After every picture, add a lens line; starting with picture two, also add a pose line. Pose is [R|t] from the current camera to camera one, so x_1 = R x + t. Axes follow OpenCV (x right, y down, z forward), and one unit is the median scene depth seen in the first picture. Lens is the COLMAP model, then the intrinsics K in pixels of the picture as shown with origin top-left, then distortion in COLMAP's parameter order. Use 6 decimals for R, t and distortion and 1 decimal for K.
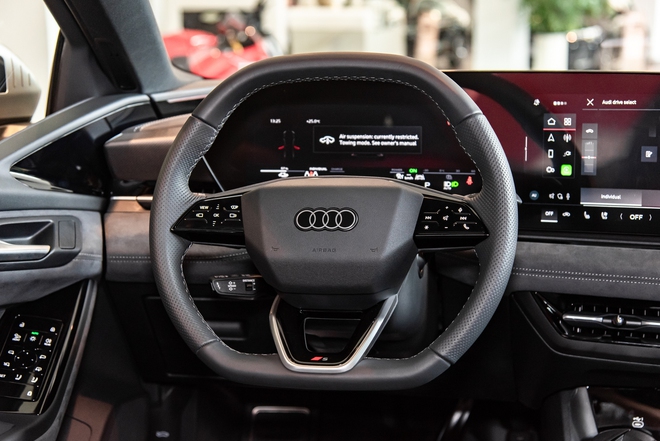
lens RADIAL K [[1212.1, 0, 330.0], [0, 1212.1, 220.5], [0, 0, 1]] dist [0.031163, -0.040357]
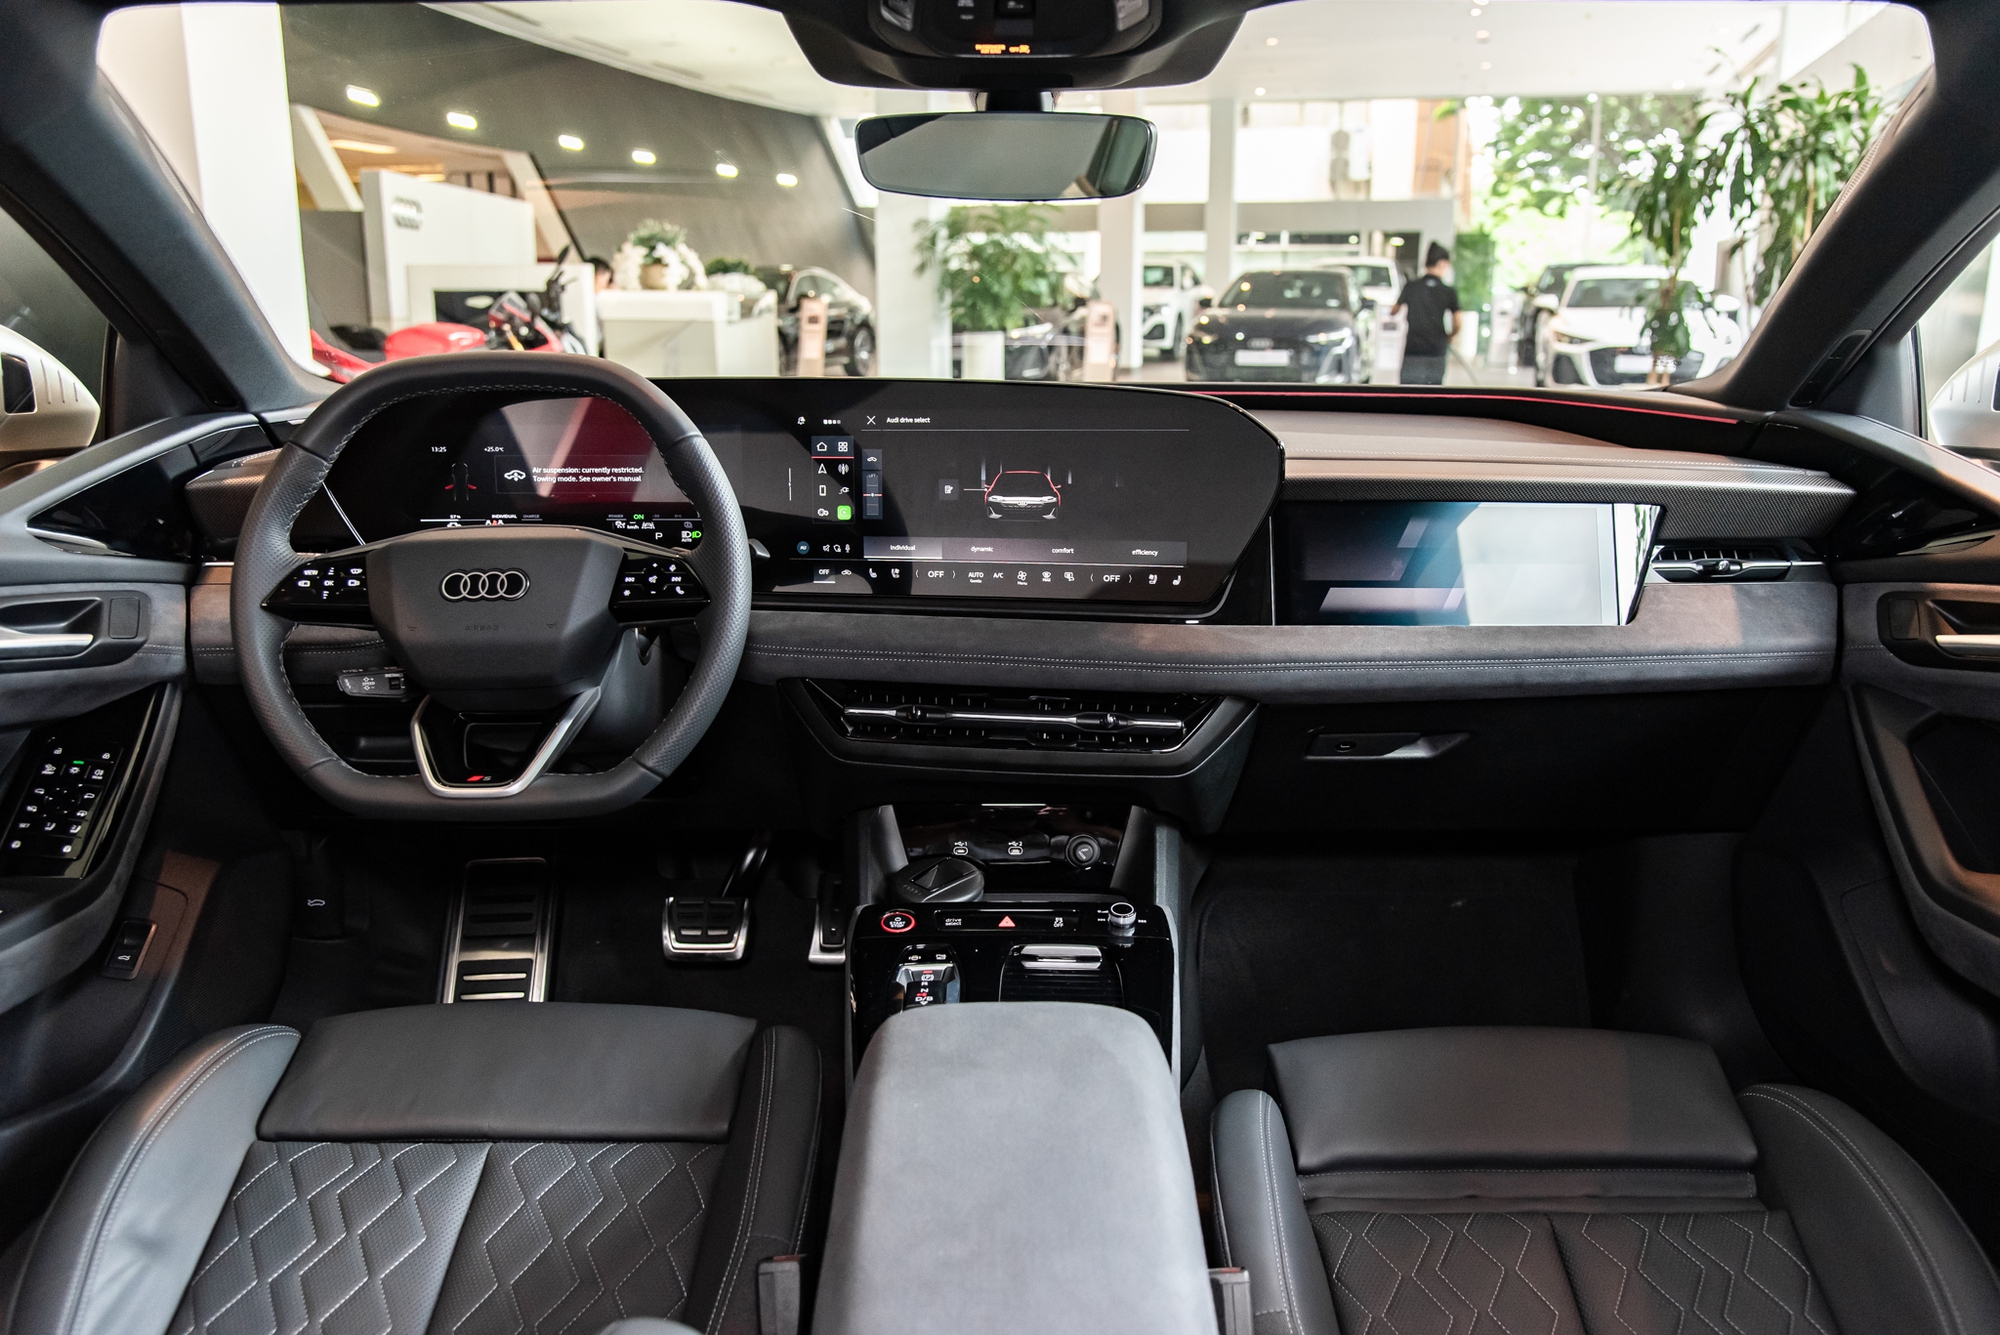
lens RADIAL K [[1719.2, 0, 1000.0], [0, 1719.2, 667.5], [0, 0, 1]] dist [-0.001219, 0.000979]
pose [[0.982734, -0.031717, 0.182288, 0.094760], [0.024023, 0.998731, 0.044263, 0.008689], [-0.183460, -0.039120, 0.982248, -0.049704]]
